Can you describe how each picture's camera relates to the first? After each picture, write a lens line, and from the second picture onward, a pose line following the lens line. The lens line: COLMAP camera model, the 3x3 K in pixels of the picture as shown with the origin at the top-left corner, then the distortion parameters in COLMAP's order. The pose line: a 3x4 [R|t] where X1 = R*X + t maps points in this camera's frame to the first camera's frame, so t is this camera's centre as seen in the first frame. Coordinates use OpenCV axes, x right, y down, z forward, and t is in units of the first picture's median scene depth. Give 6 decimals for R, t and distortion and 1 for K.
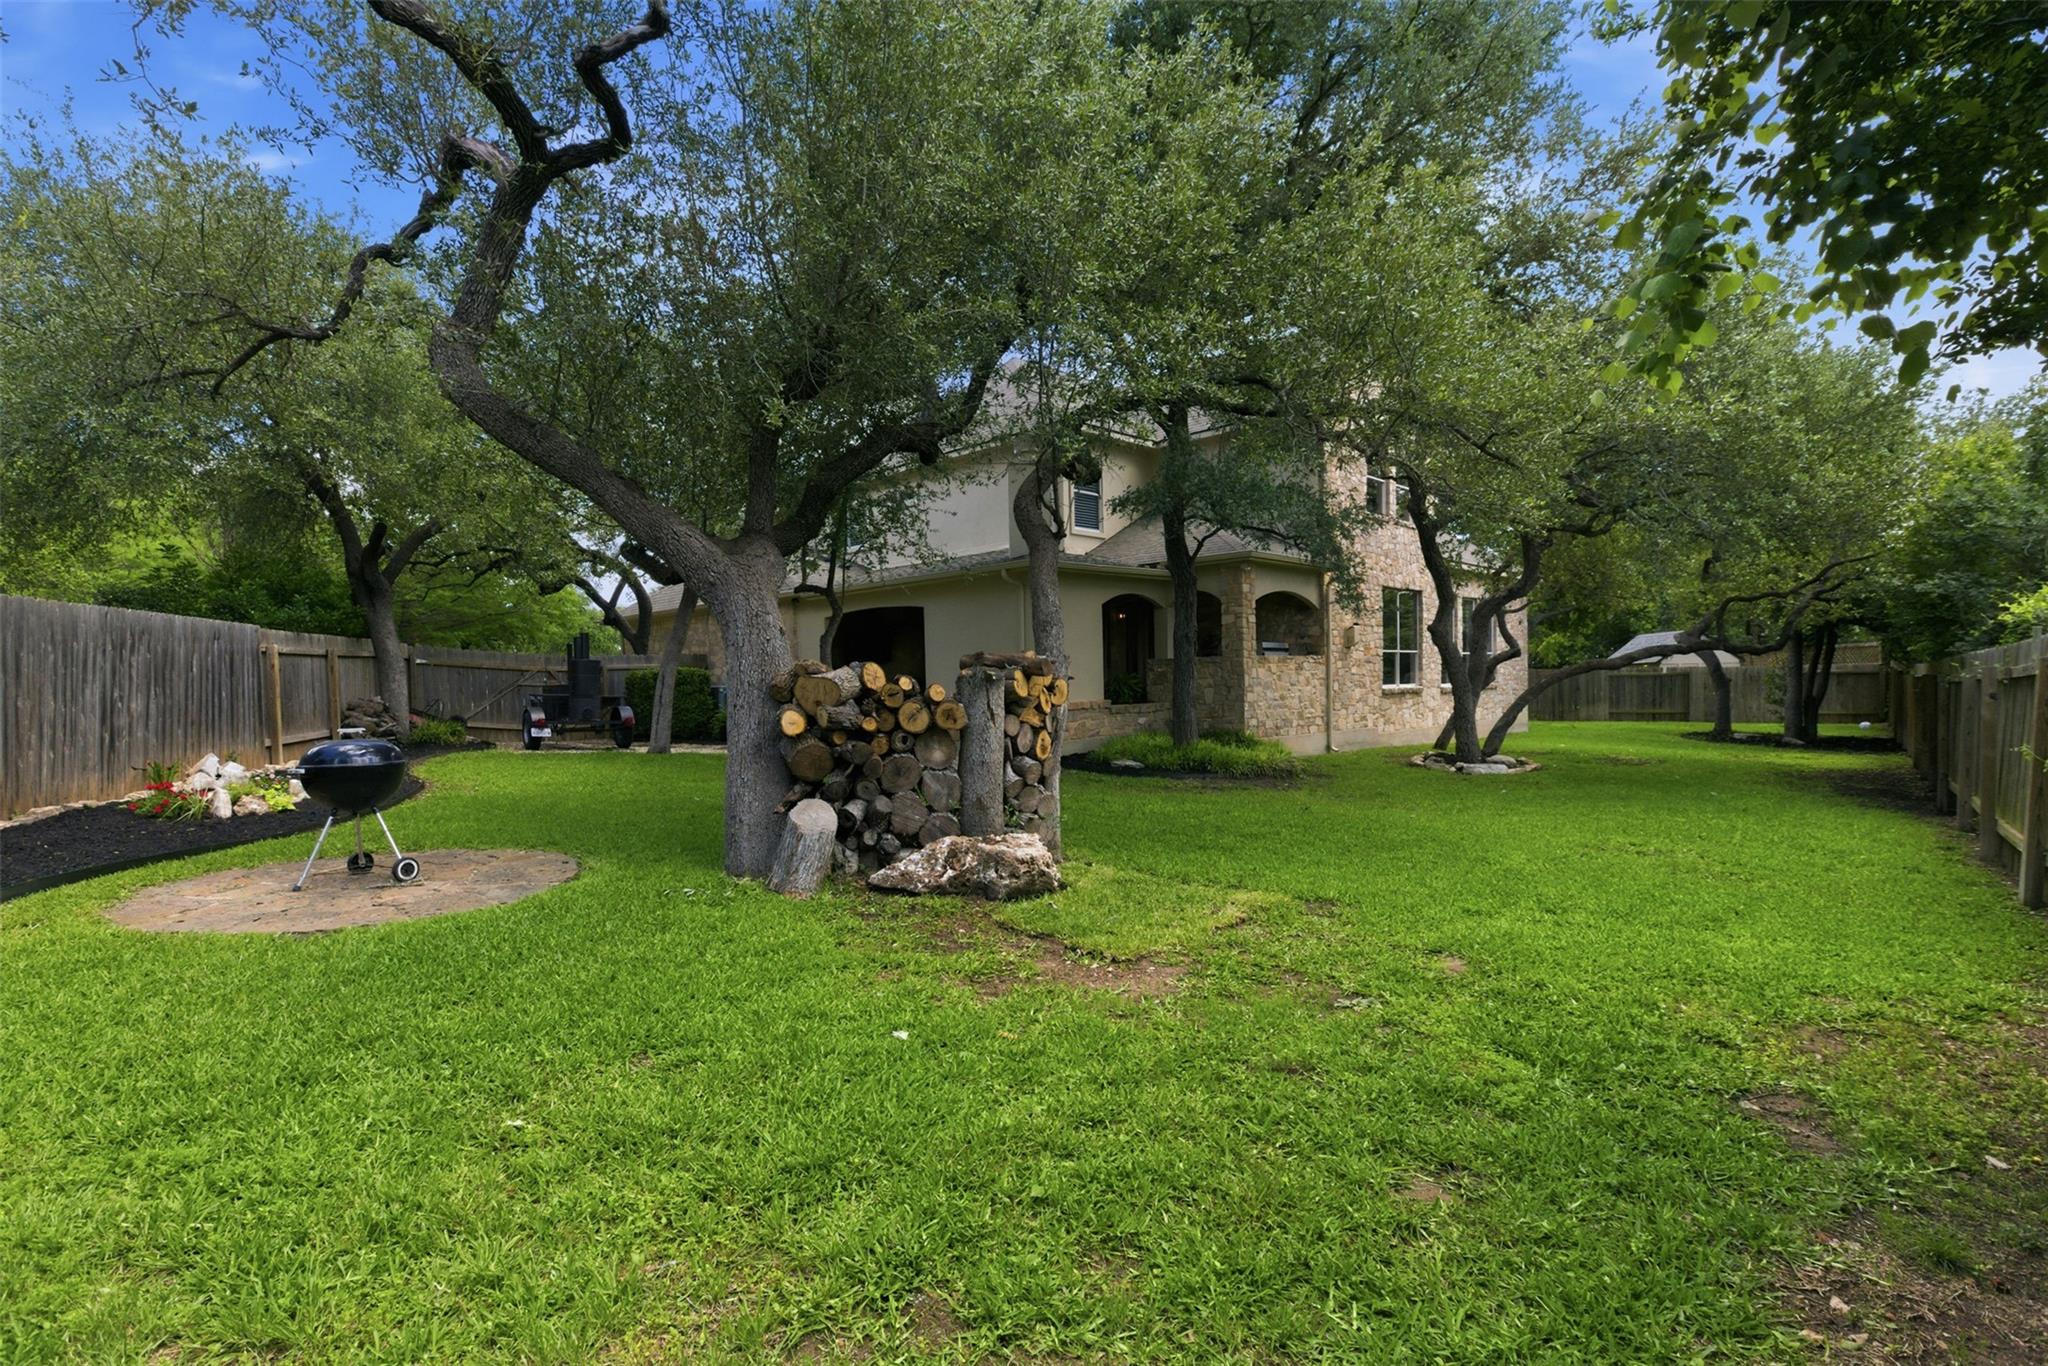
lens RADIAL K [[980.0, 0, 1024.0], [0, 980.0, 683.0], [0, 0, 1]] dist [0.001119, 0.000227]
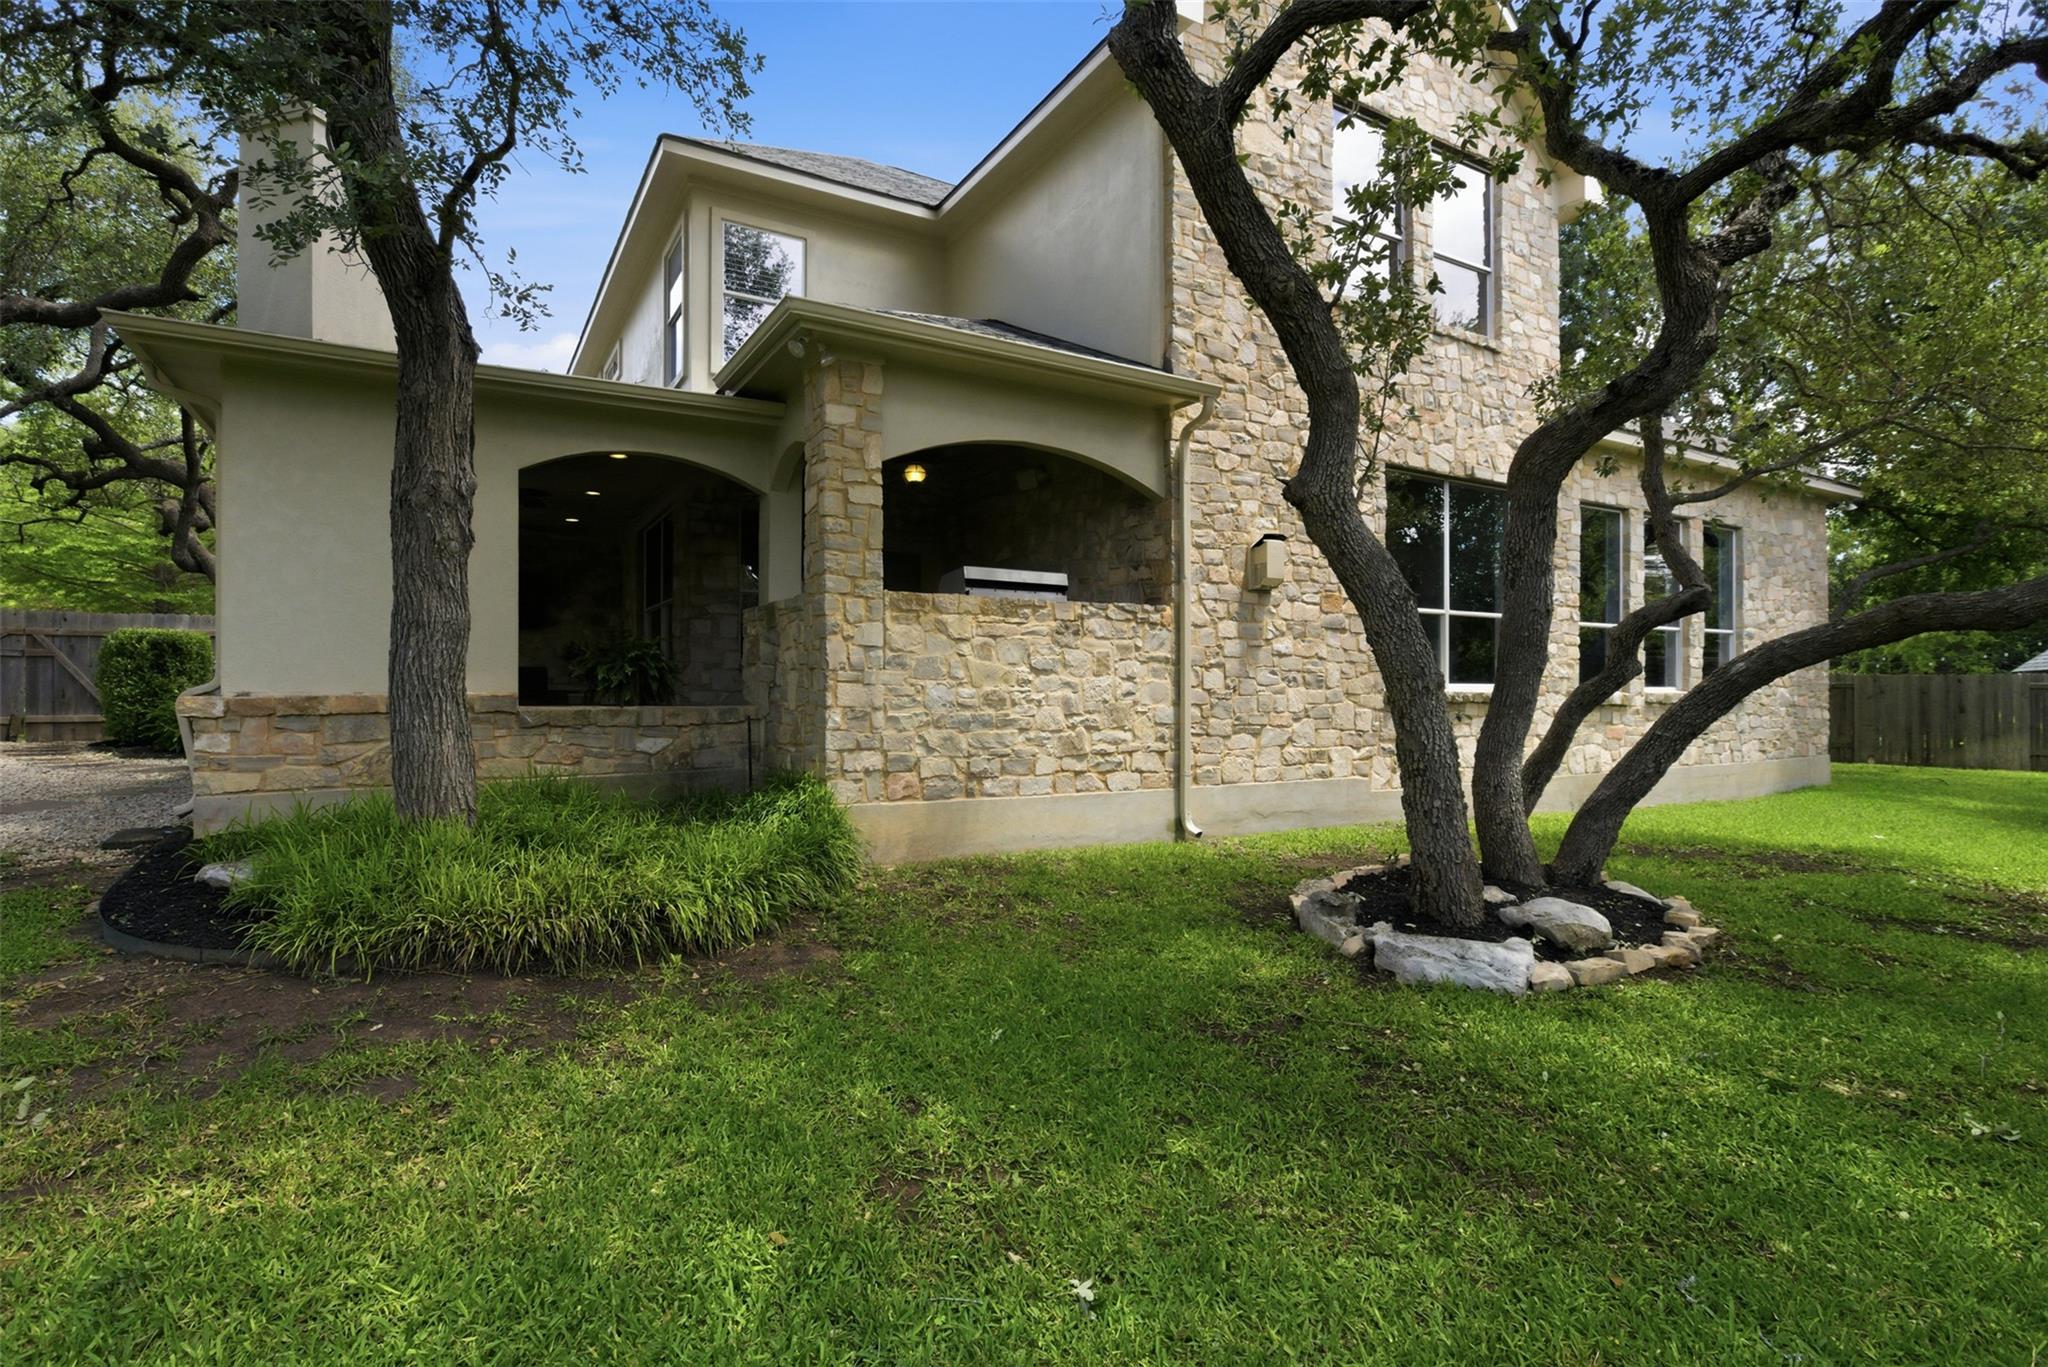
lens RADIAL K [[980.0, 0, 1024.0], [0, 980.0, 683.5], [0, 0, 1]] dist [0.001119, 0.000227]
pose [[0.963812, 0.019990, -0.265833, 0.359686], [-0.021967, 0.999749, -0.004466, 0.008732], [0.265677, 0.010144, 0.964009, 0.574218]]
